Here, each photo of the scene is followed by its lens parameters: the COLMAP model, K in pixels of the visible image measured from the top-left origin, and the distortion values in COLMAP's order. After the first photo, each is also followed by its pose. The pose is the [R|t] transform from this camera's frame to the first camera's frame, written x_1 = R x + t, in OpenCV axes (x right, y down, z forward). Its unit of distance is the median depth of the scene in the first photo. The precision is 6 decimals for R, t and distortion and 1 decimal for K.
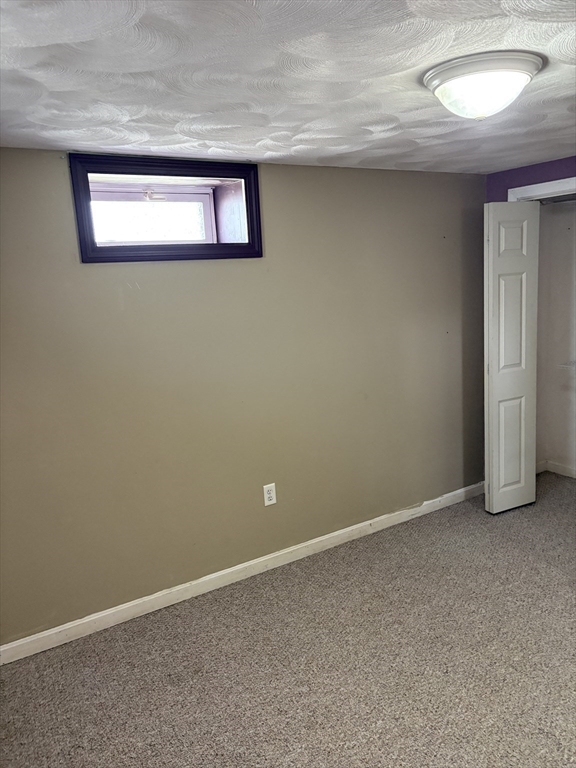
lens RADIAL K [[578.6, 0, 286.5], [0, 578.6, 384.1], [0, 0, 1]] dist [0.051671, -0.049315]
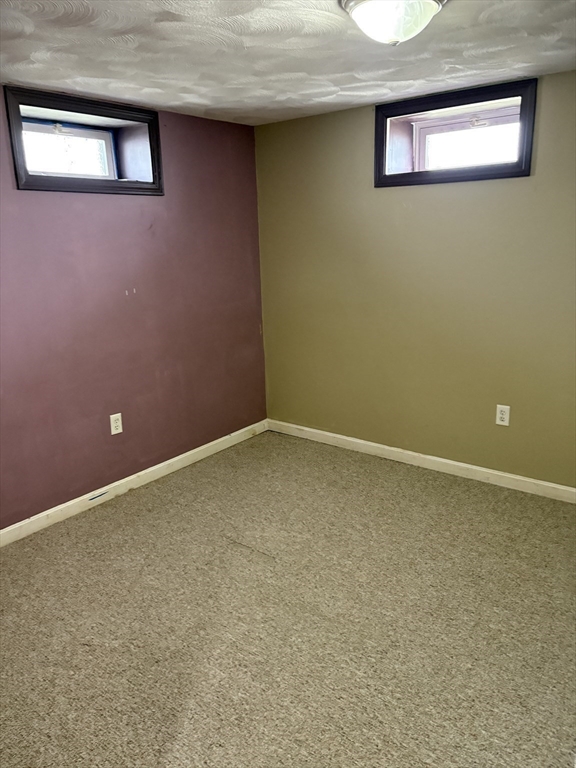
lens RADIAL K [[578.6, 0, 286.1], [0, 578.6, 387.1], [0, 0, 1]] dist [0.051671, -0.049315]
pose [[0.350942, 0.291554, -0.889852, 0.826945], [-0.169653, 0.954363, 0.245783, -0.052711], [0.920900, 0.064711, 0.384389, 0.267189]]
